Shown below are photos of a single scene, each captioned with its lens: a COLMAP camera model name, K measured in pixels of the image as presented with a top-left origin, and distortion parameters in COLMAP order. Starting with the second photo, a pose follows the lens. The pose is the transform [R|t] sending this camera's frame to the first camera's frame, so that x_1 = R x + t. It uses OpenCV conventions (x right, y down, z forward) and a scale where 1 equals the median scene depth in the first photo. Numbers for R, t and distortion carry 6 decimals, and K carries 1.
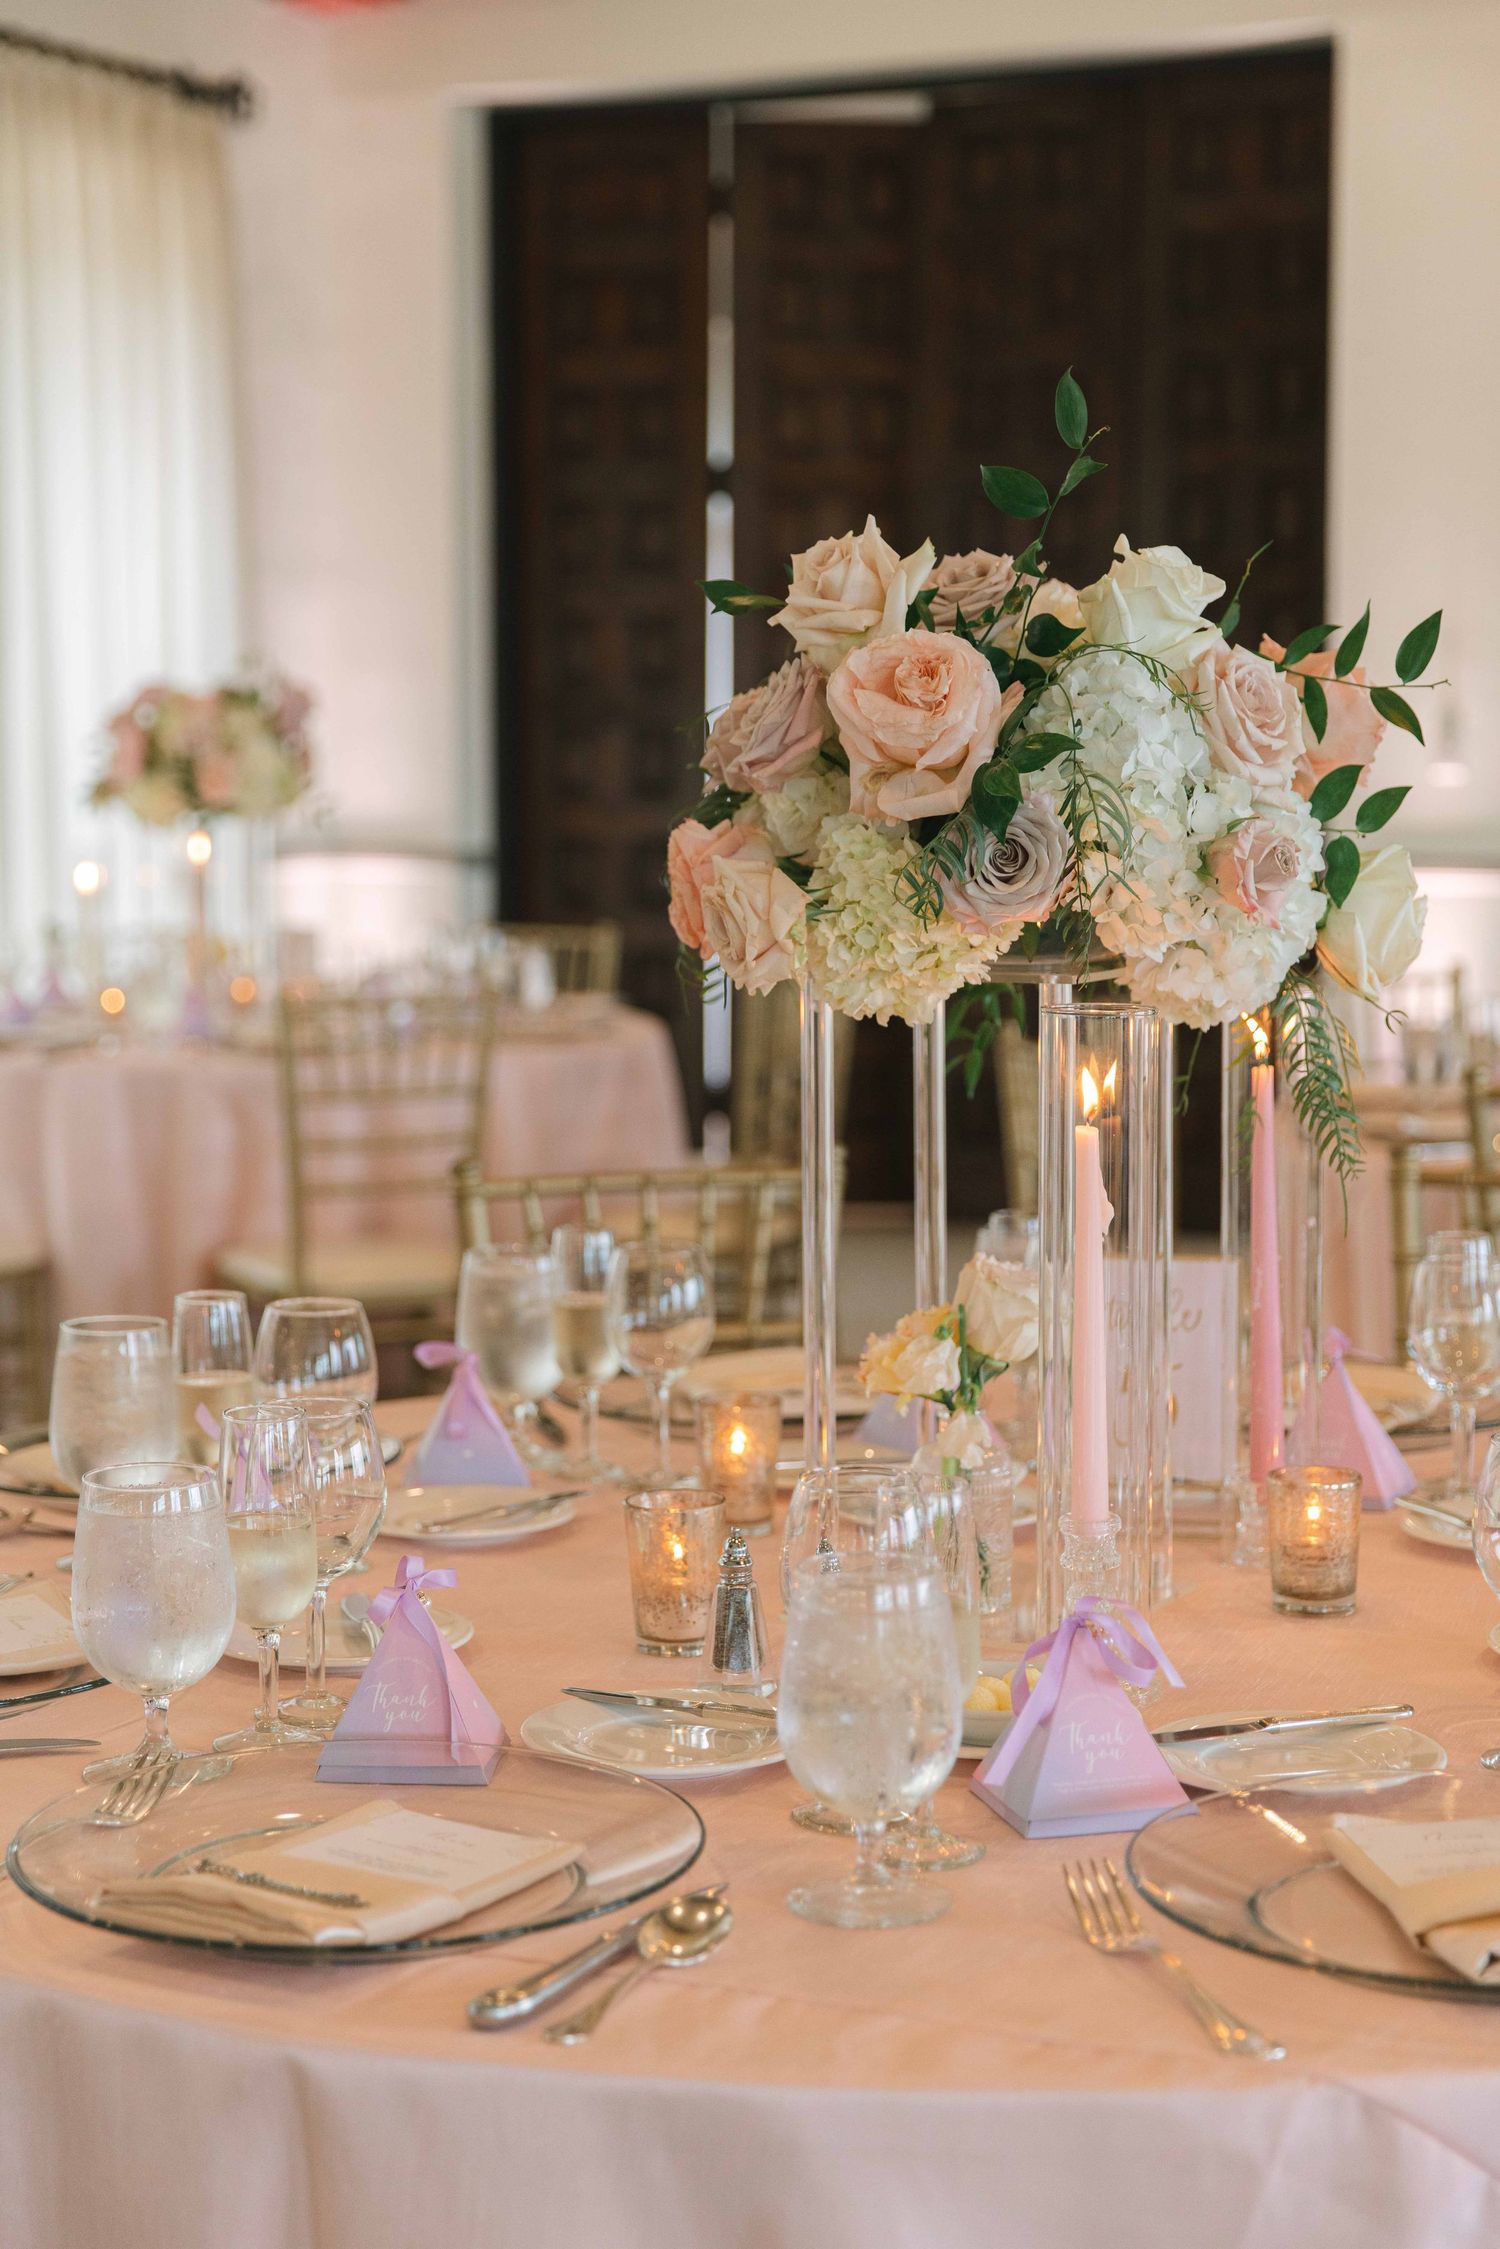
lens RADIAL K [[4294.6, 0, 750.0], [0, 4294.6, 1124.5], [0, 0, 1]] dist [-0.034221, -0.215217]
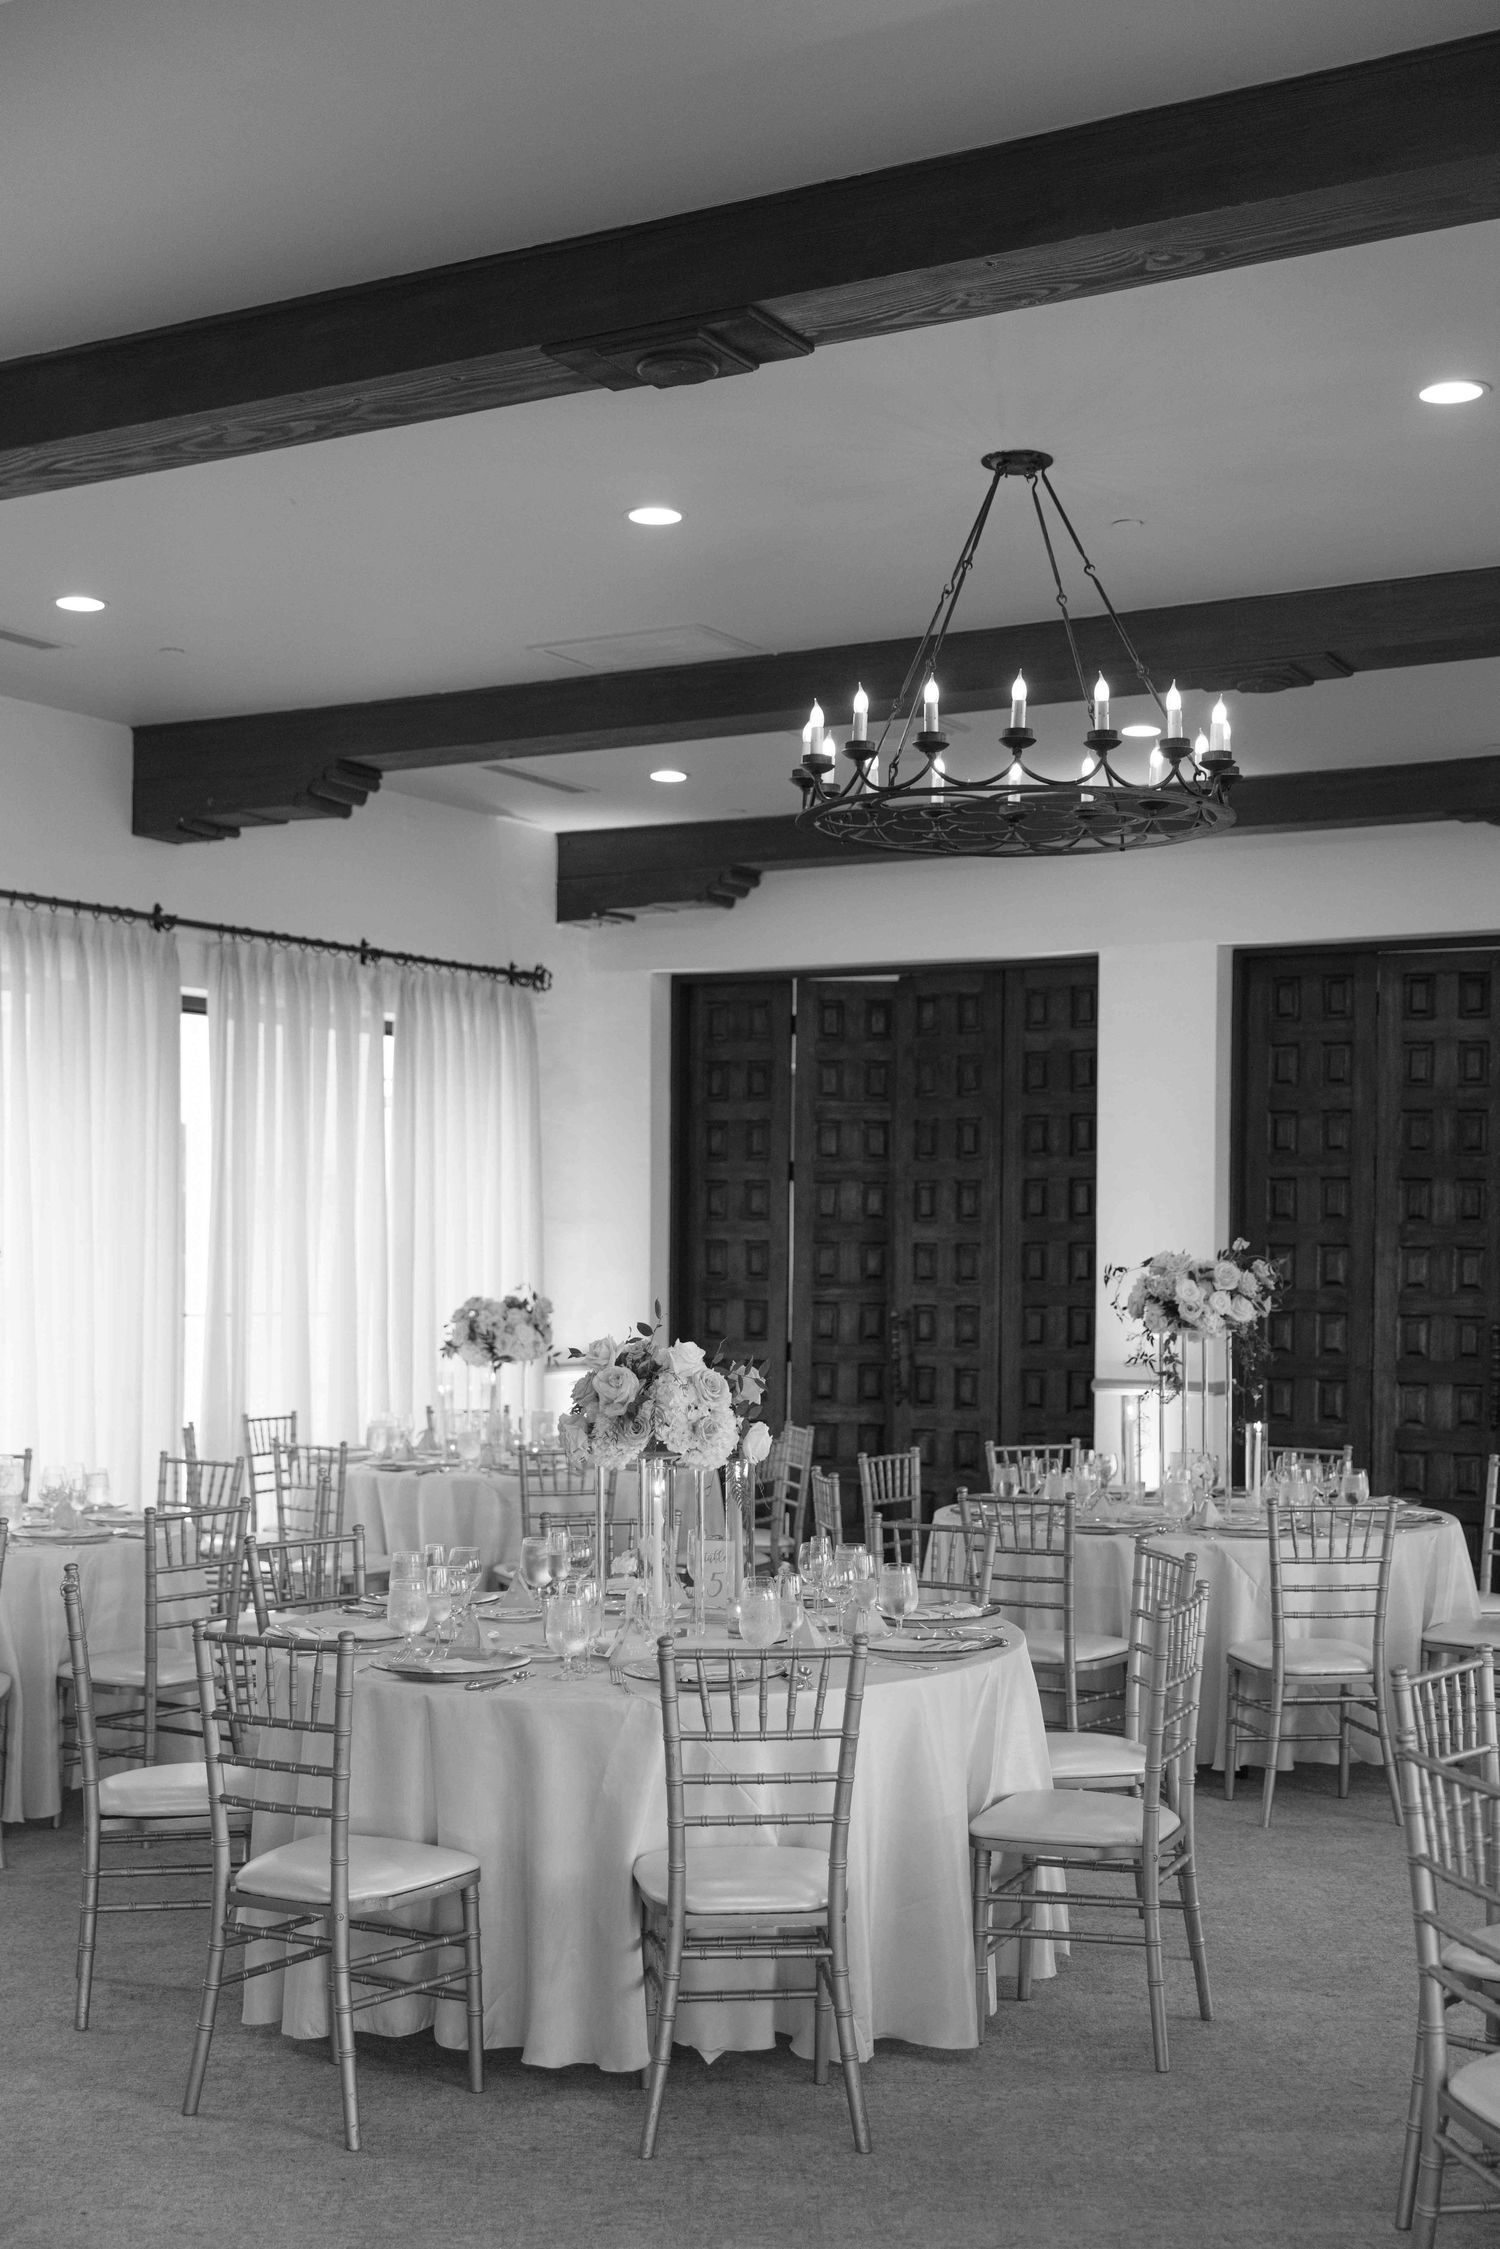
lens RADIAL K [[2780.2, 0, 750.0], [0, 2780.2, 1124.5], [0, 0, 1]] dist [-0.002702, -0.002056]
pose [[0.998424, 0.008225, -0.055509, 0.289281], [-0.016025, 0.989798, -0.141574, 0.020165], [0.053778, 0.142240, 0.988370, -1.455254]]
